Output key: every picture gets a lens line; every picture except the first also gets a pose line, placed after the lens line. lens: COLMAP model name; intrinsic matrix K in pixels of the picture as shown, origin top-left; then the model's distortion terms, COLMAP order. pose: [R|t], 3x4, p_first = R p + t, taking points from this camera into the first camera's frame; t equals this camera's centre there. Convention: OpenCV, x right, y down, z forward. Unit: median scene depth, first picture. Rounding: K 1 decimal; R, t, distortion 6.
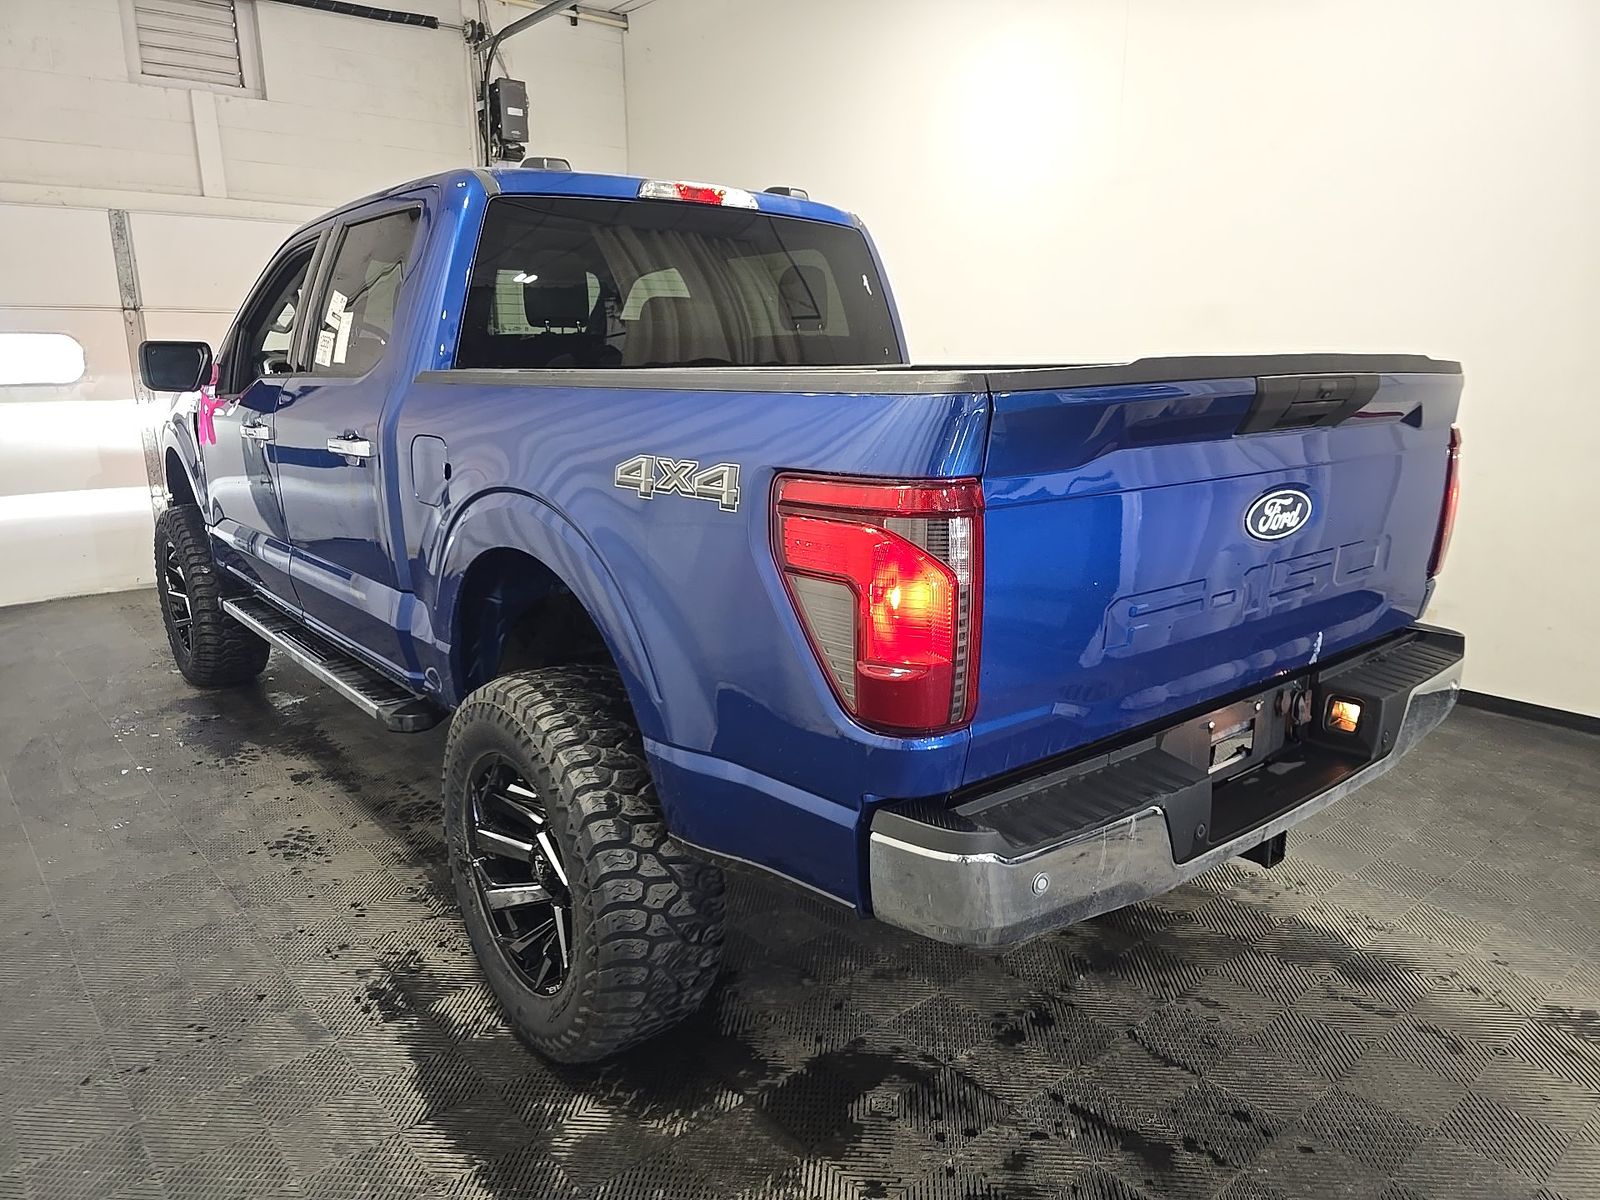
lens RADIAL K [[1029.9, 0, 816.3], [0, 1029.9, 596.5], [0, 0, 1]] dist [0.066051, -0.058399]
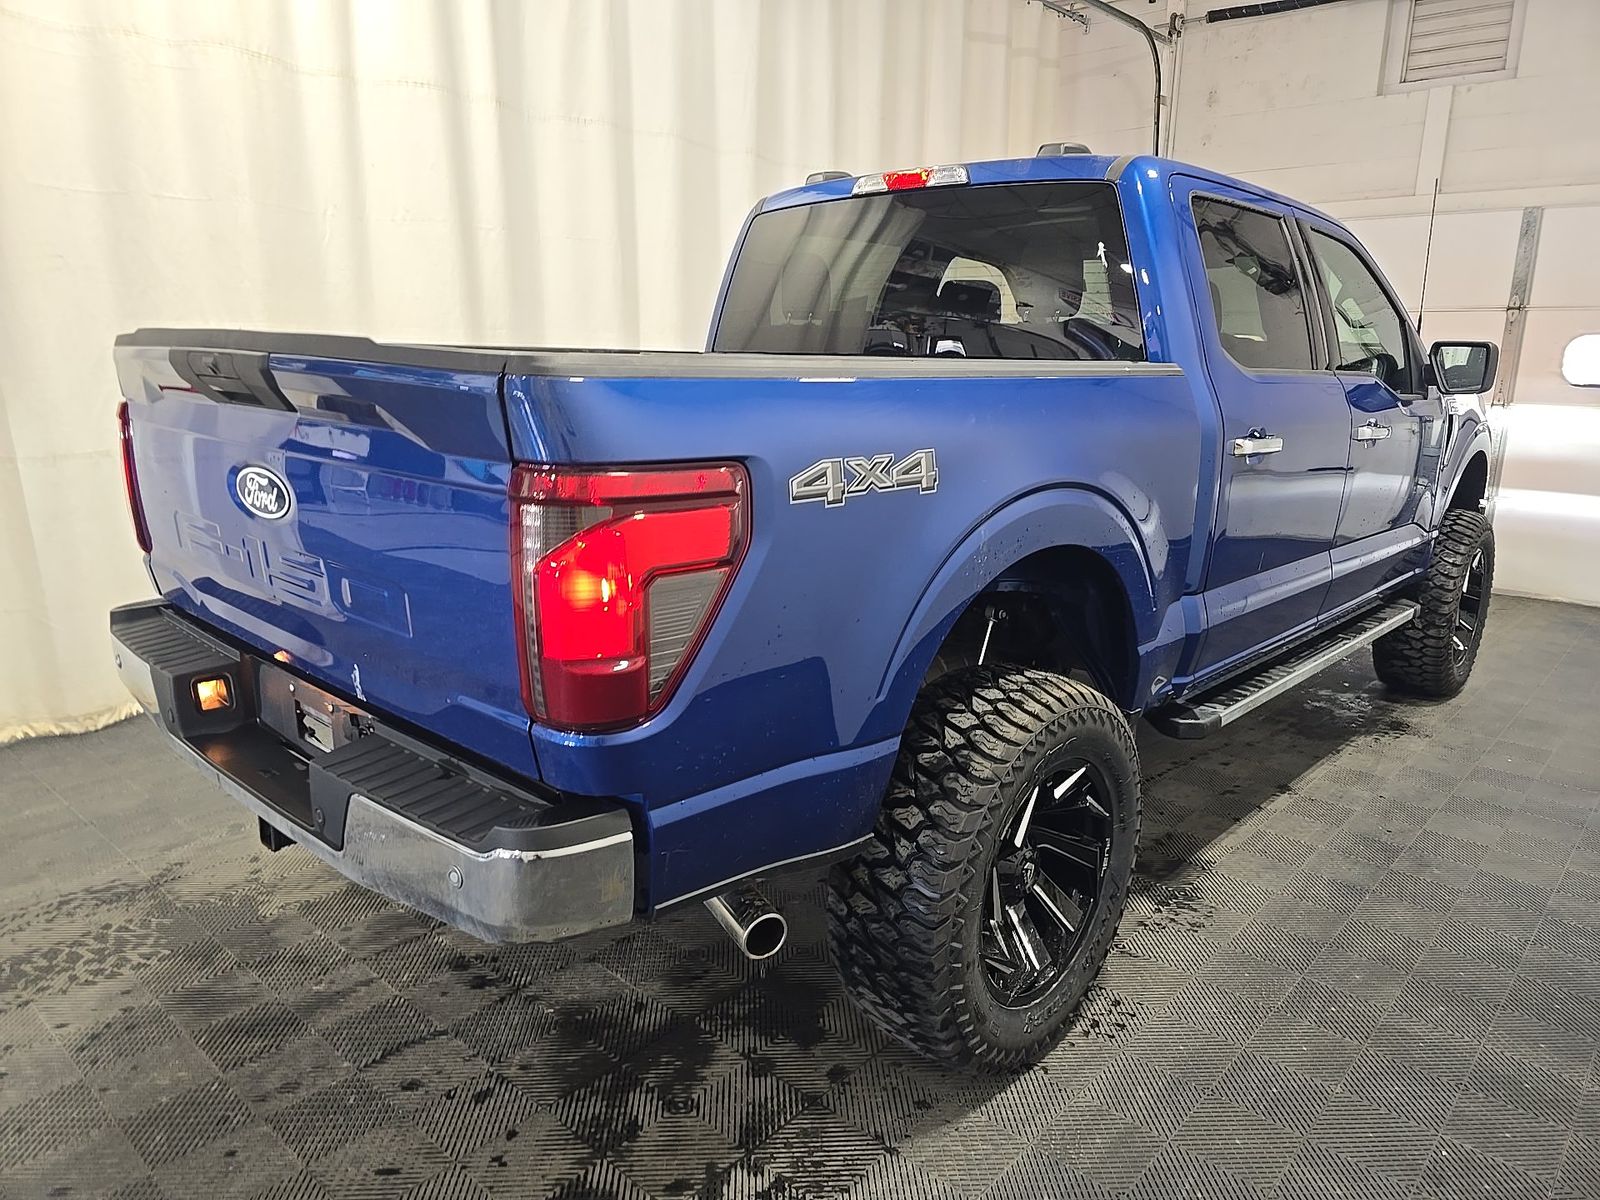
lens RADIAL K [[1029.9, 0, 816.3], [0, 1029.9, 596.5], [0, 0, 1]] dist [0.066051, -0.058399]
pose [[0.170335, 0.237482, -0.956341, 1.241806], [-0.242907, 0.950694, 0.192815, -0.251196], [0.954977, 0.199459, 0.219622, 1.073657]]
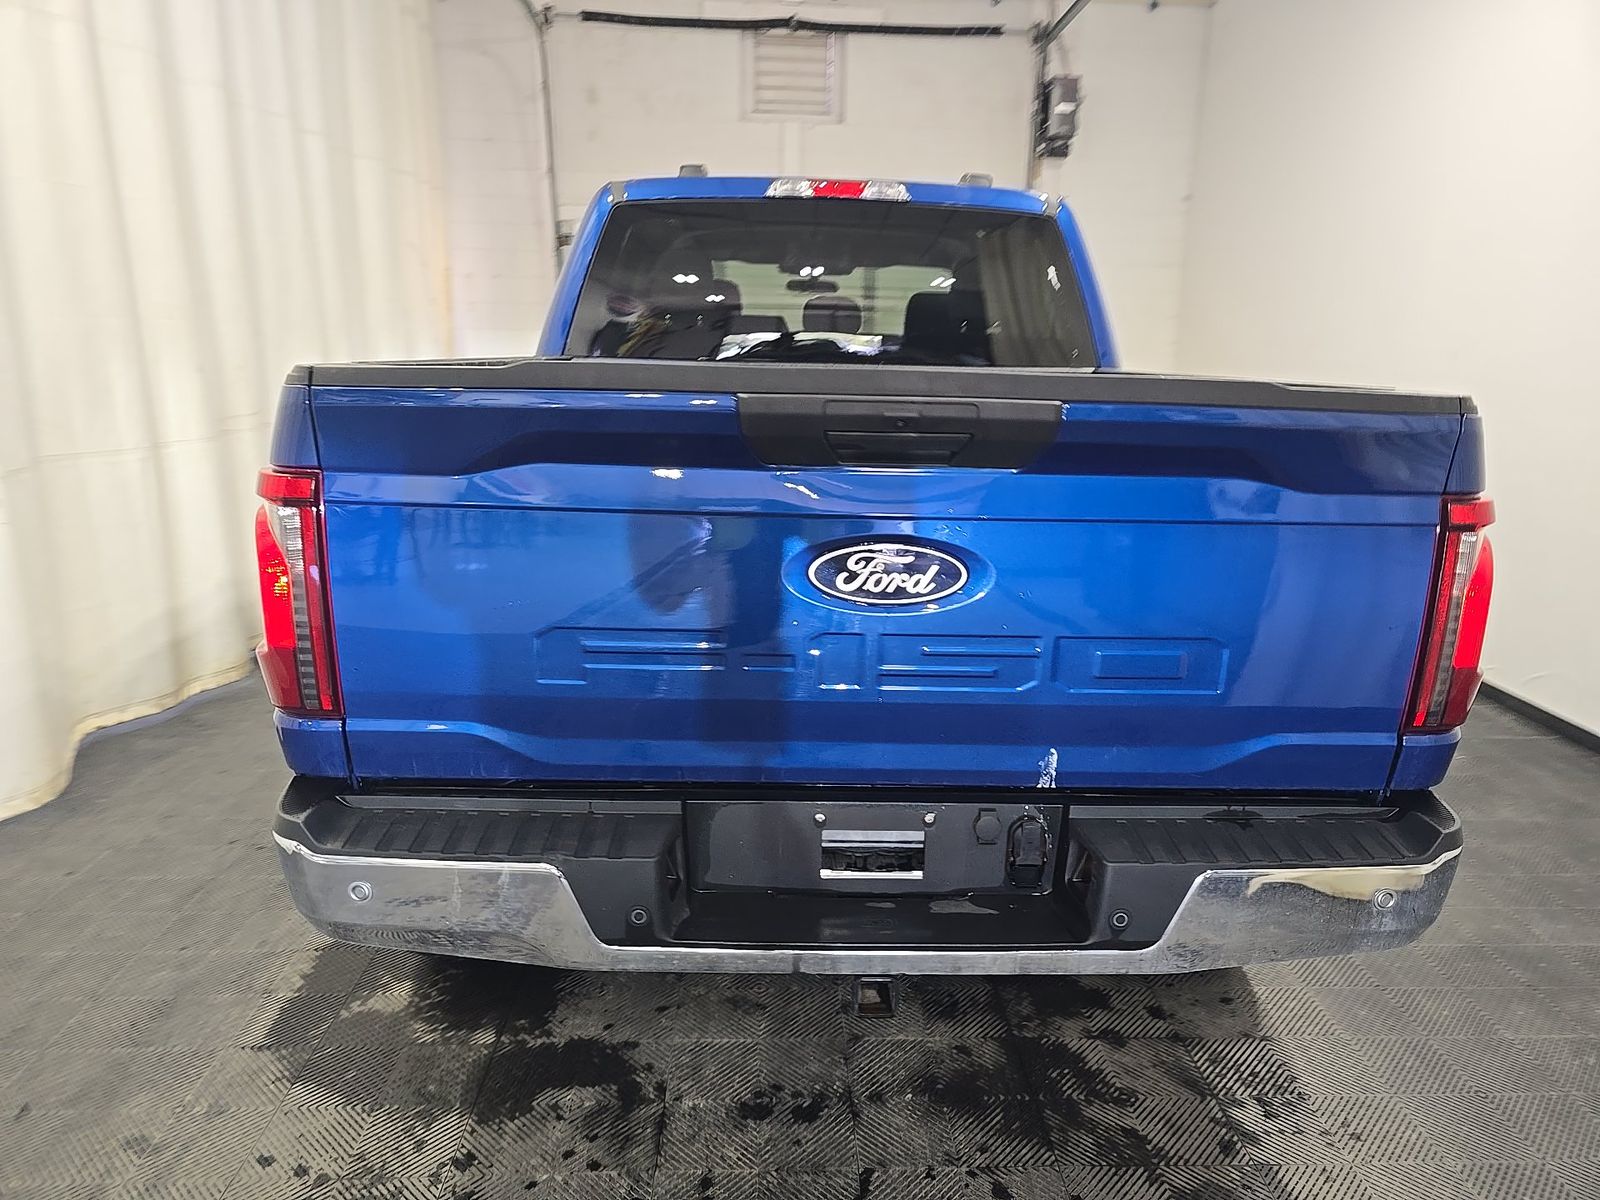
lens RADIAL K [[1029.9, 0, 816.3], [0, 1029.9, 596.5], [0, 0, 1]] dist [0.066051, -0.058399]
pose [[0.797777, 0.165804, -0.579708, 0.702910], [-0.163613, 0.984903, 0.056535, -0.079921], [0.580330, 0.049746, 0.812861, 0.280792]]
